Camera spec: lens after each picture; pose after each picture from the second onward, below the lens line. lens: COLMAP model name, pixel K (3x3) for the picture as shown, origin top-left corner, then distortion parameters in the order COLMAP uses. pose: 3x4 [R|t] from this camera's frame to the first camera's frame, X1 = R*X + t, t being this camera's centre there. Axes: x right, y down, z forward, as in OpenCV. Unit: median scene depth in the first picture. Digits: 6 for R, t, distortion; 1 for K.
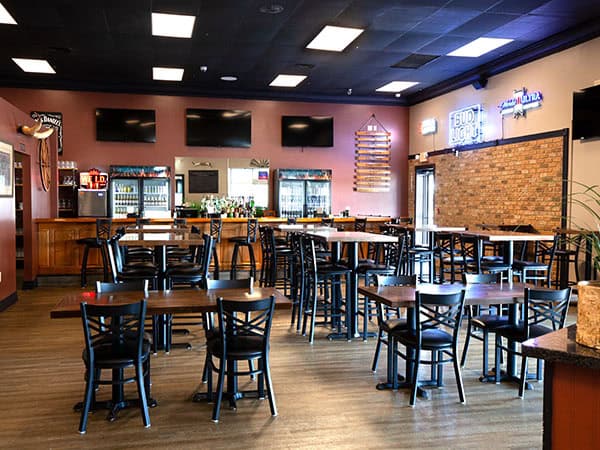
lens RADIAL K [[617.1, 0, 300.0], [0, 617.1, 225.0], [0, 0, 1]] dist [-0.000471, 0.000119]
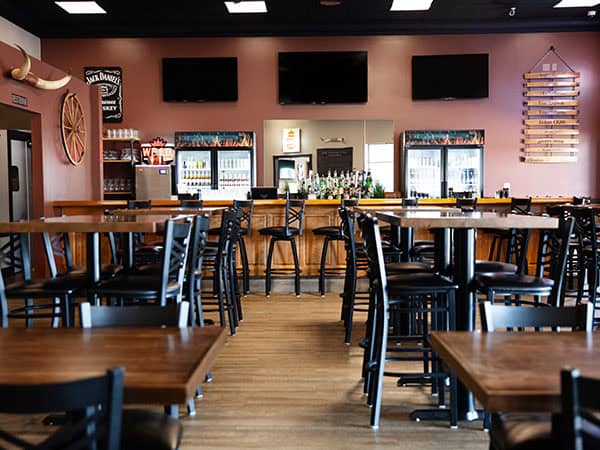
lens RADIAL K [[696.1, 0, 300.0], [0, 696.1, 225.0], [0, 0, 1]] dist [0.003333, 0.049556]
pose [[0.967030, 0.000474, -0.254664, 0.051701], [0.000688, 0.999990, 0.004477, 0.011471], [0.254663, -0.004505, 0.967019, 0.215386]]
